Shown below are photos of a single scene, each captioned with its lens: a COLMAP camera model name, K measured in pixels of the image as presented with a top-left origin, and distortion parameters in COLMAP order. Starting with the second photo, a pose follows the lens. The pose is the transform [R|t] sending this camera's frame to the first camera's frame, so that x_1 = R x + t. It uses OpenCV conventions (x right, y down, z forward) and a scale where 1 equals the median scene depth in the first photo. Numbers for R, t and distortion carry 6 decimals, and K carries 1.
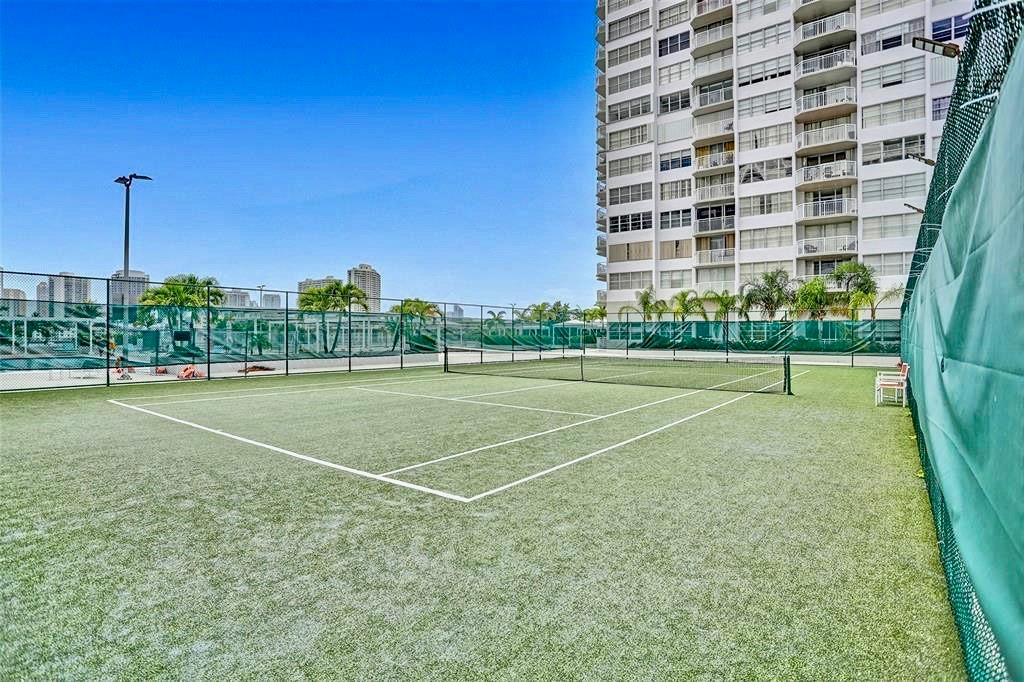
lens RADIAL K [[524.8, 0, 512.0], [0, 524.8, 341.0], [0, 0, 1]] dist [-0.001066, -0.000189]
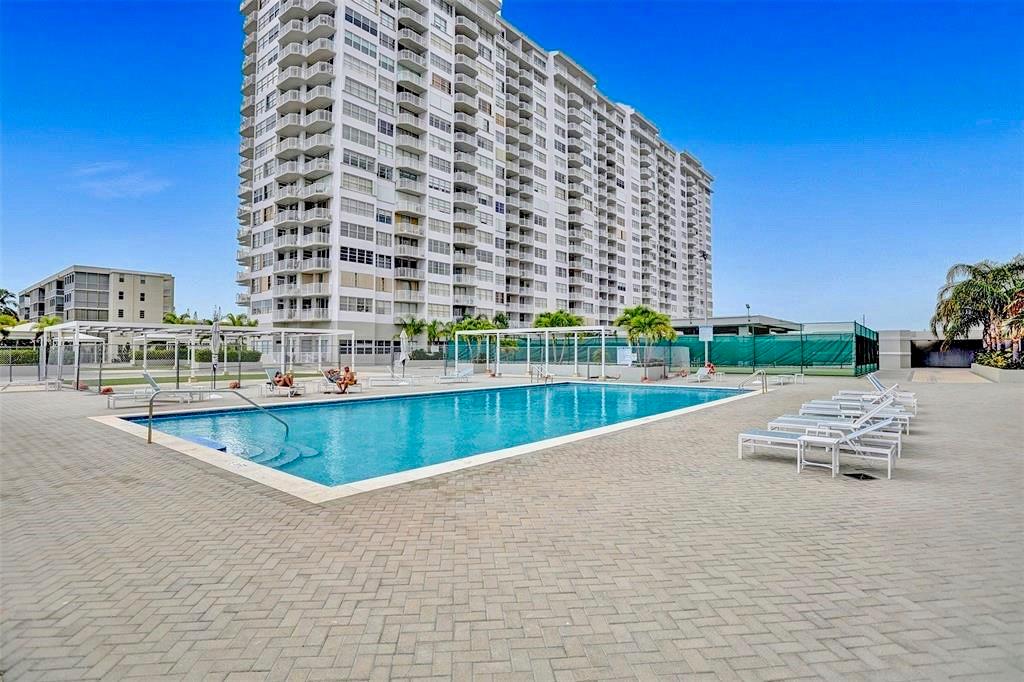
lens RADIAL K [[524.8, 0, 512.0], [0, 524.8, 341.0], [0, 0, 1]] dist [-0.001066, -0.000189]
pose [[0.077303, 0.011740, 0.996939, -0.974894], [0.006669, 0.999902, -0.012292, -0.017493], [-0.996985, 0.007599, 0.077217, 0.593474]]
